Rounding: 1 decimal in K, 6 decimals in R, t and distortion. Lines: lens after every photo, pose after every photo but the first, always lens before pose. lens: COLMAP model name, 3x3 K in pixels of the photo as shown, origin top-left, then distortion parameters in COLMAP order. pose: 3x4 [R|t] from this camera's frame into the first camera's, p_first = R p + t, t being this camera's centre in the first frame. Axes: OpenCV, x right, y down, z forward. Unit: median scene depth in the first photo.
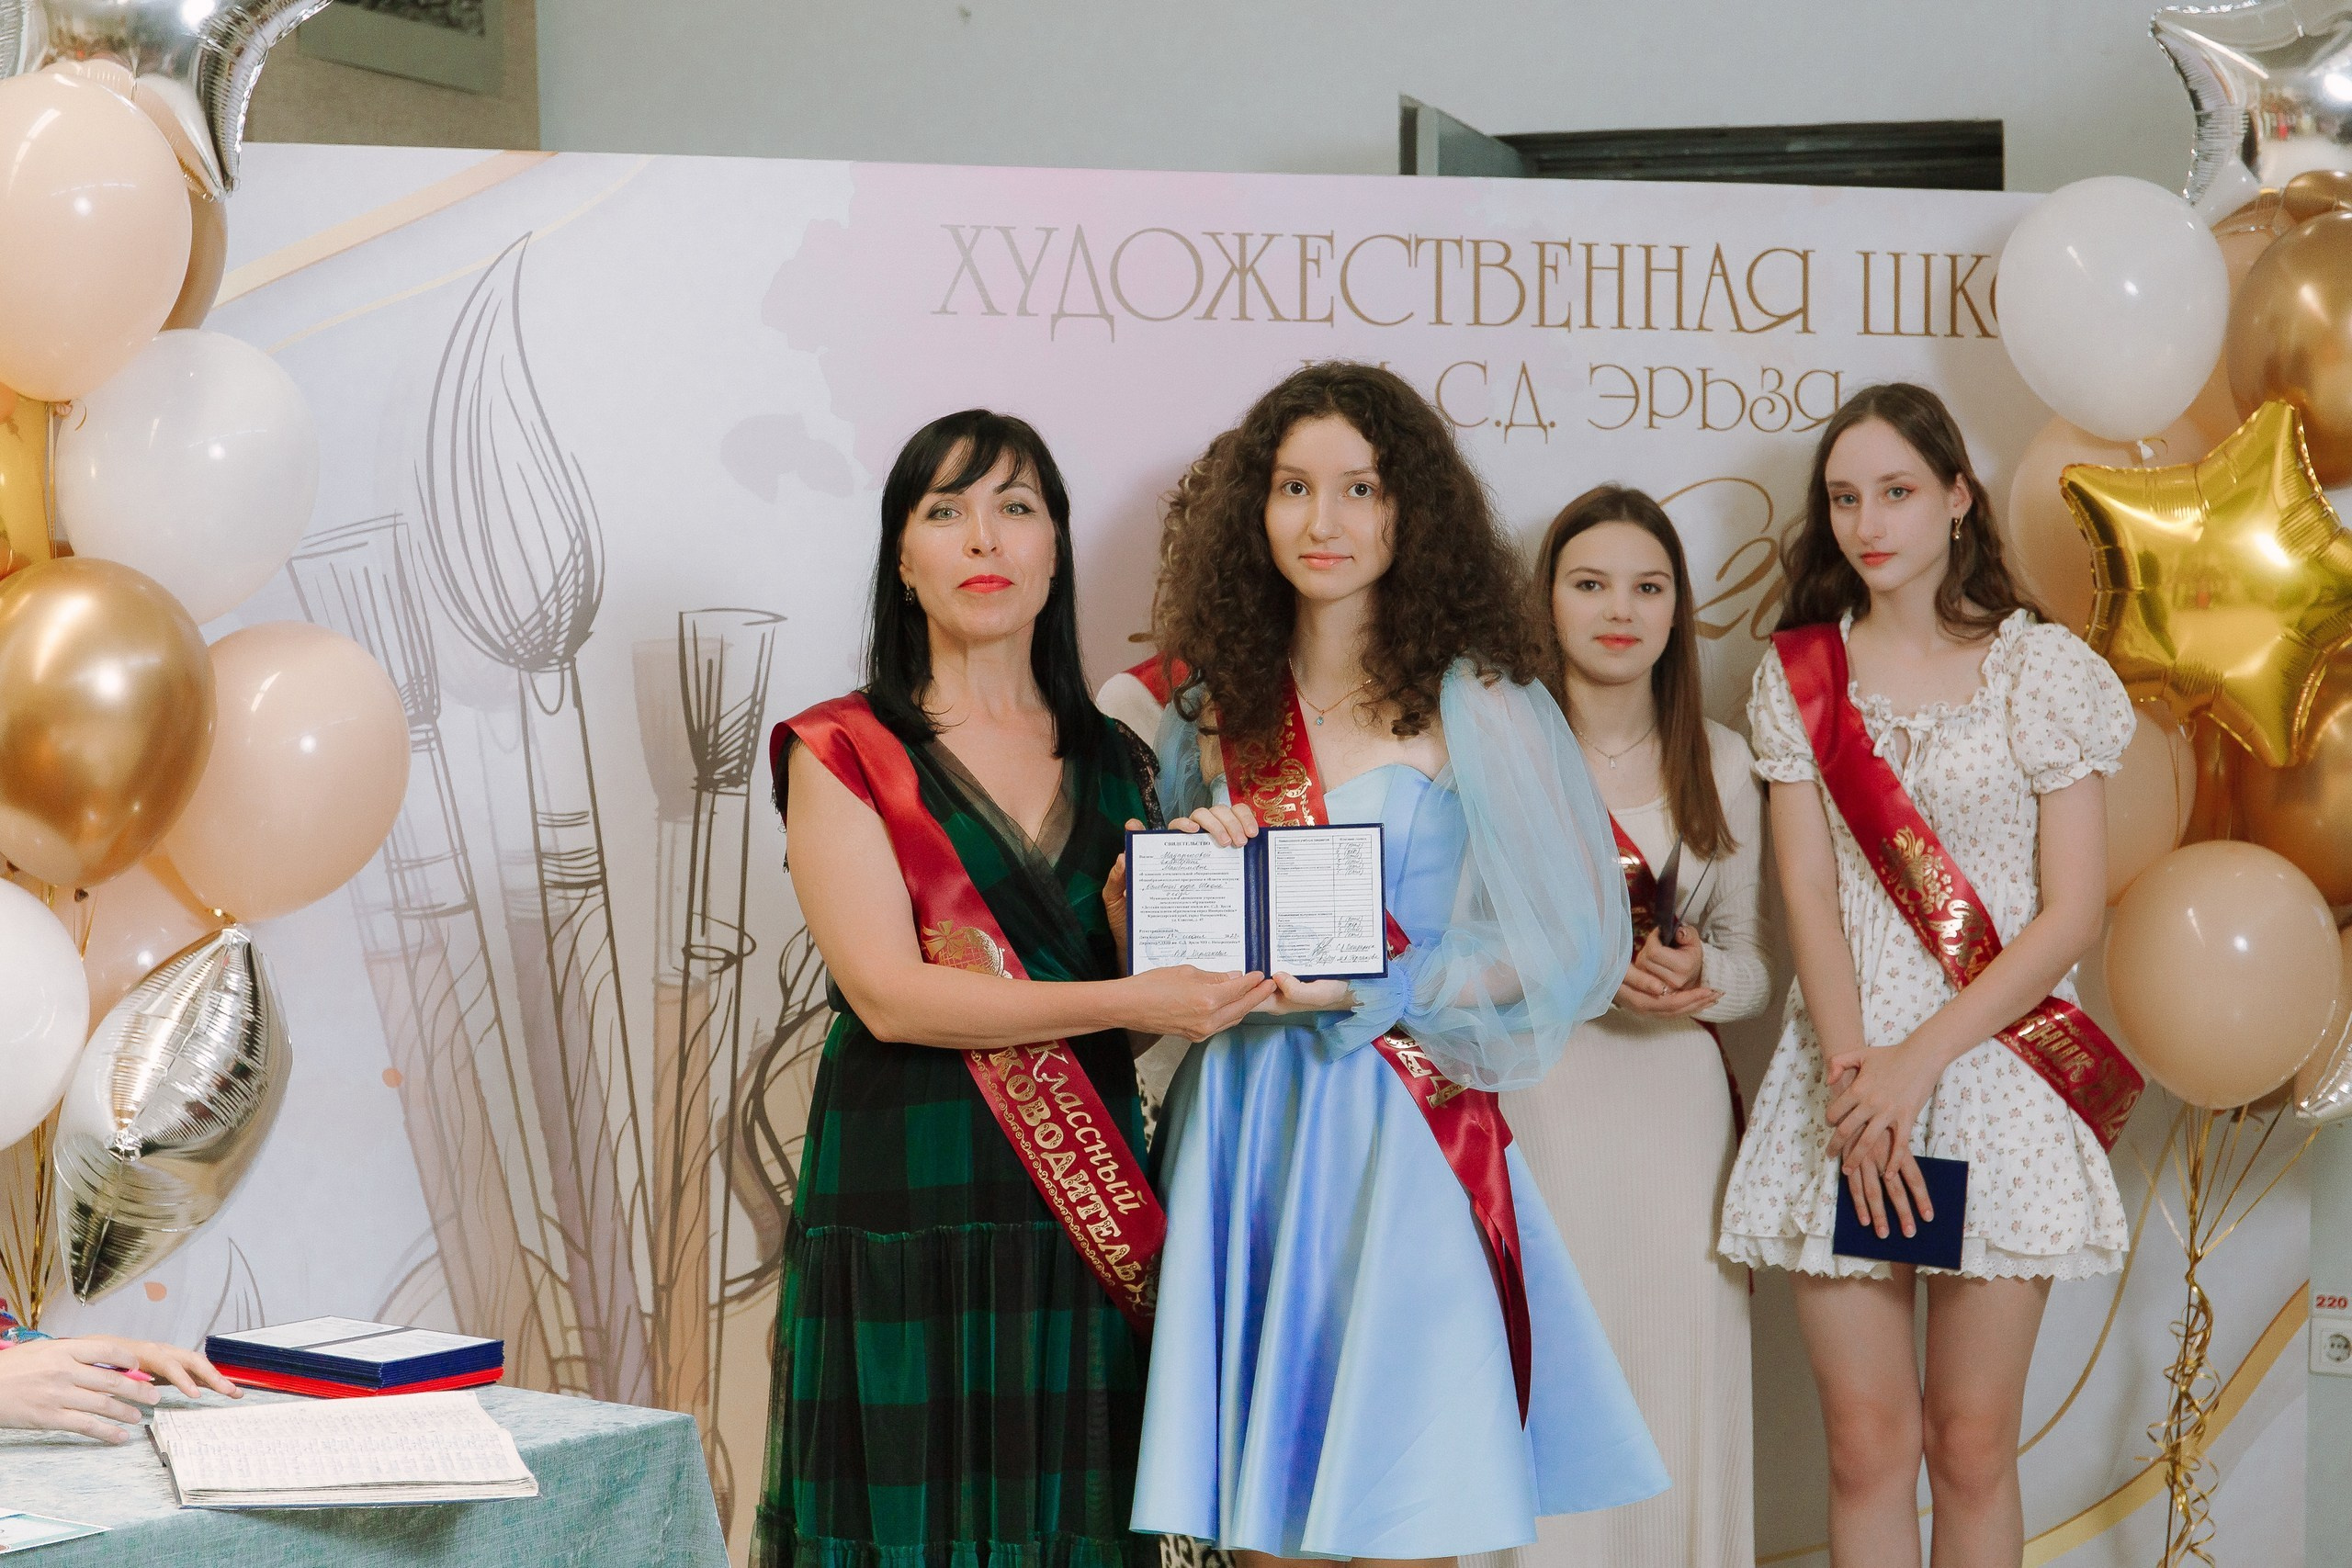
lens RADIAL K [[4708.4, 0, 1173.1], [0, 4708.4, 794.3], [0, 0, 1]] dist [-0.028089, -0.476759]
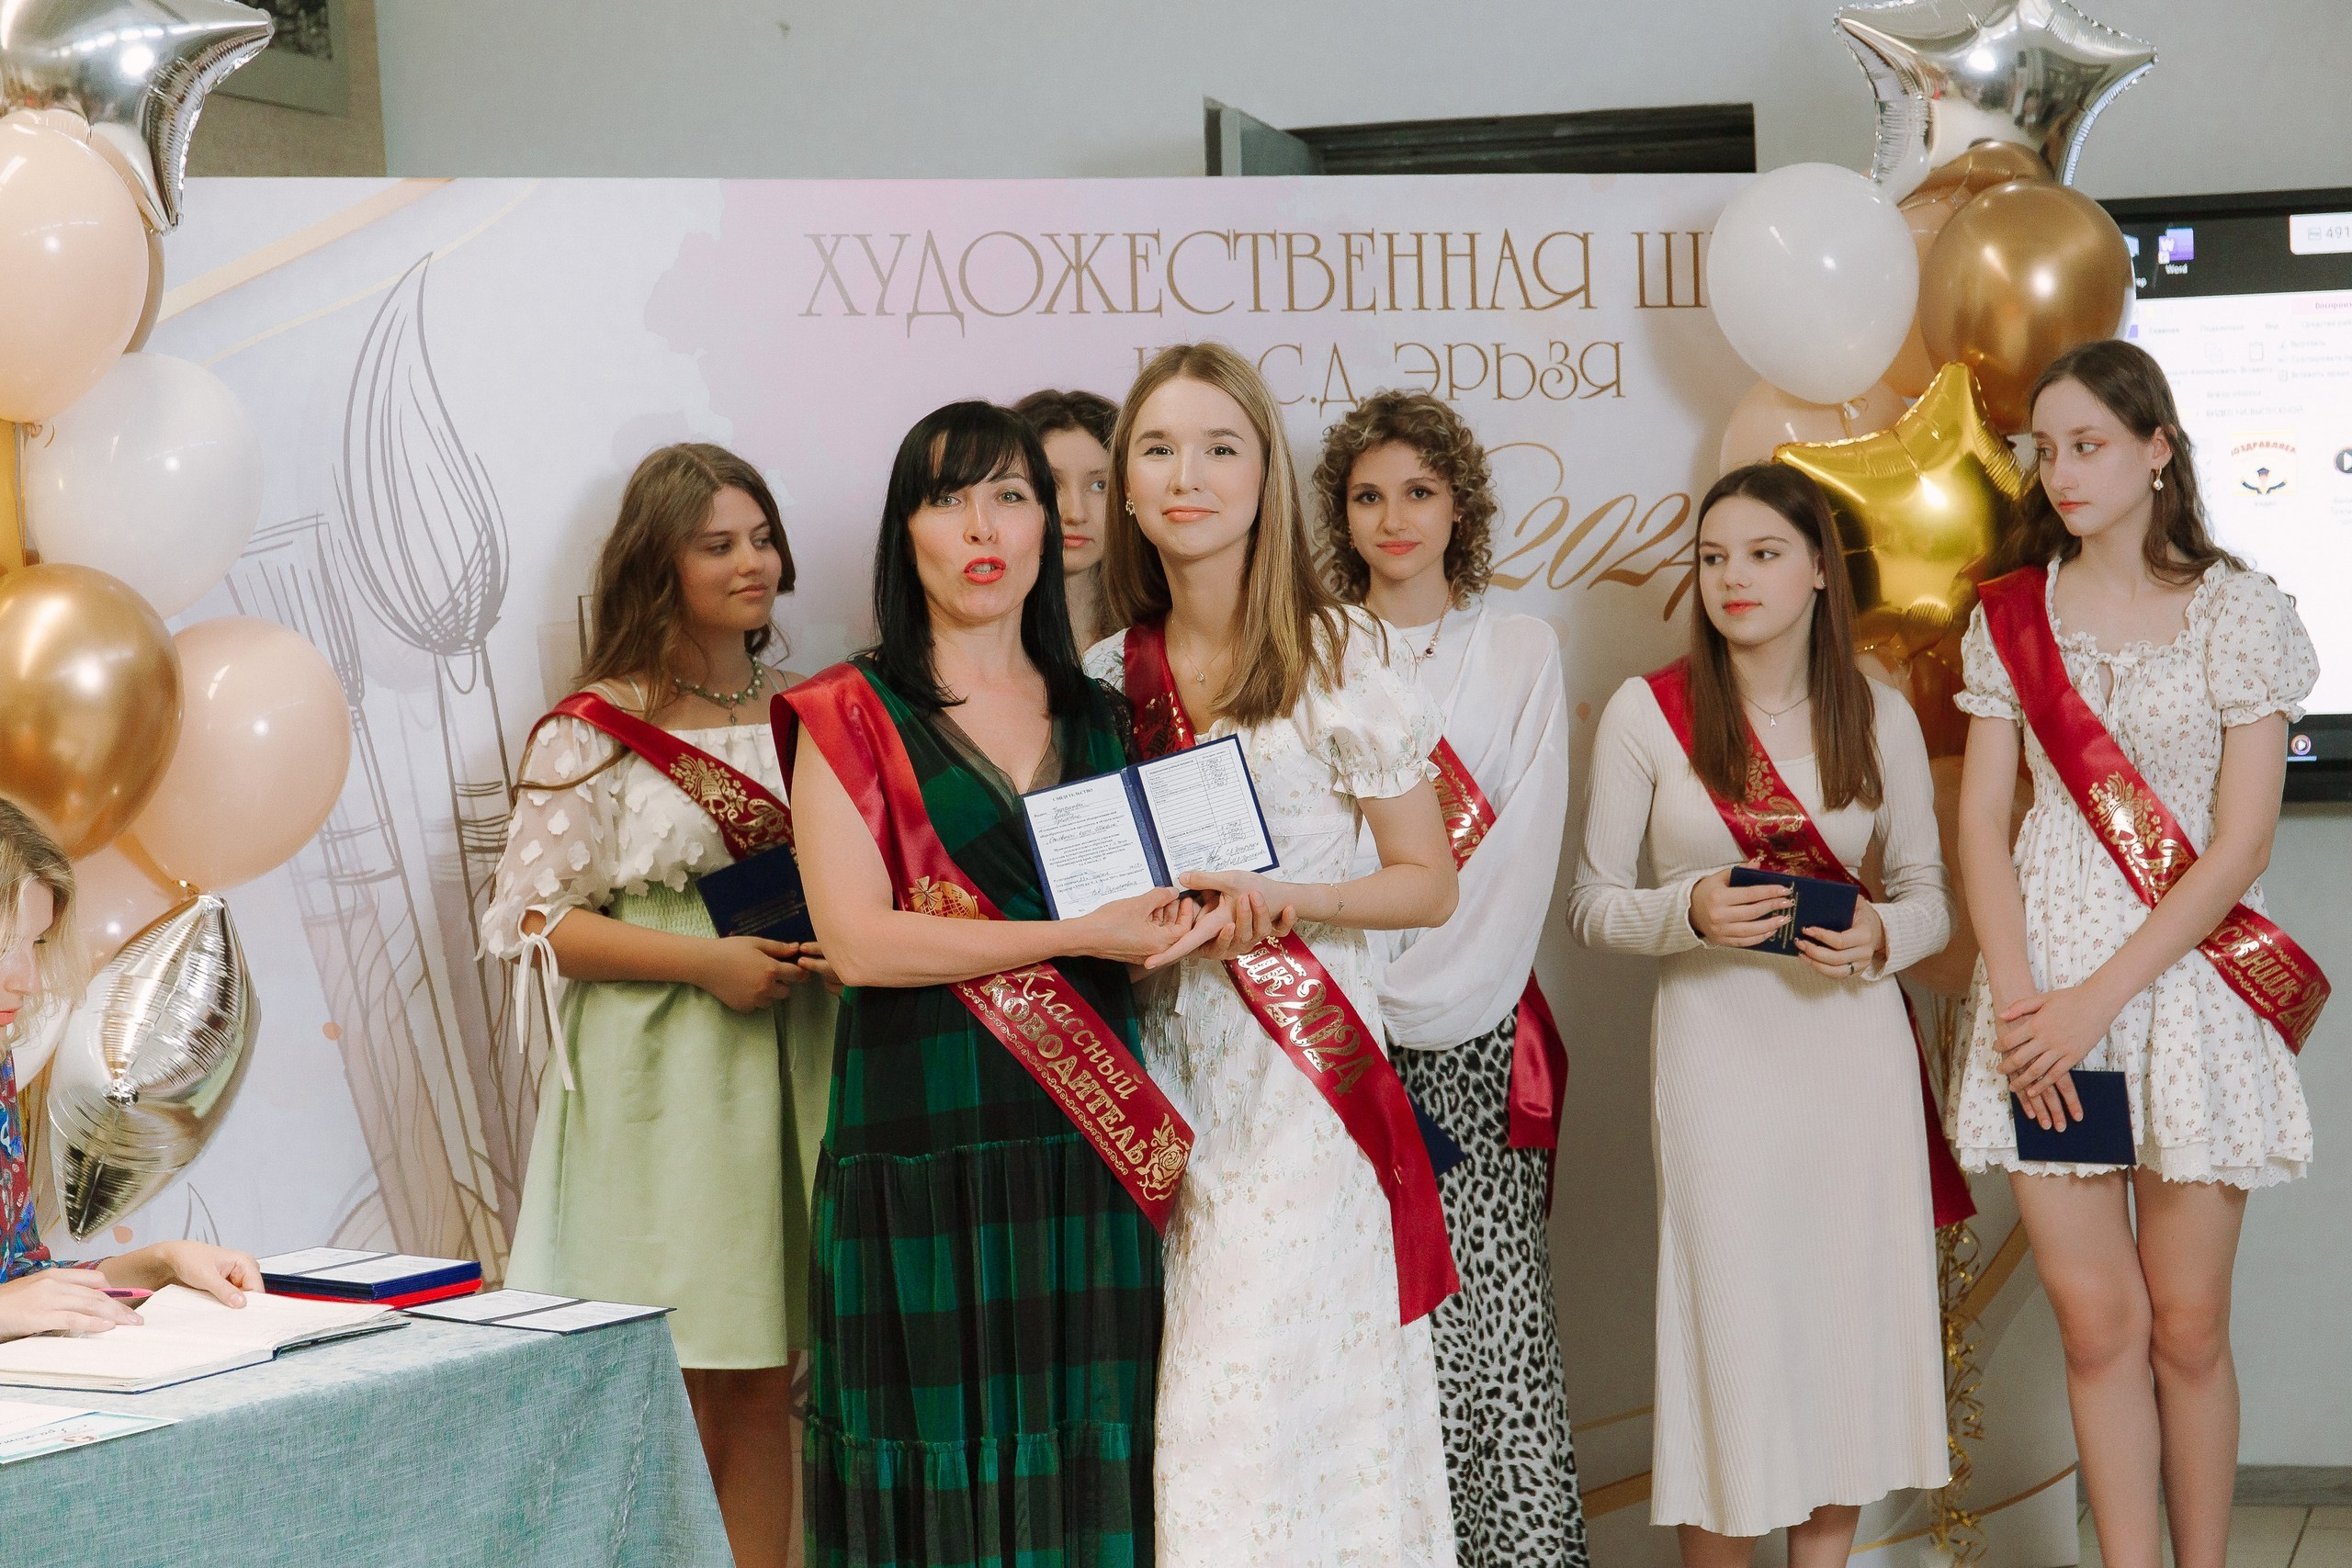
lens RADIAL K [[4751.8, 0, 1084.5], [0, 4751.8, 734.1], [0, 0, 1]] dist [0.003197, -0.237861]
pose [[0.998470, -0.033445, 0.044039, -0.037489], [0.033706, 0.999418, -0.005204, 0.003011], [-0.043840, 0.006680, 0.999016, -0.107720]]
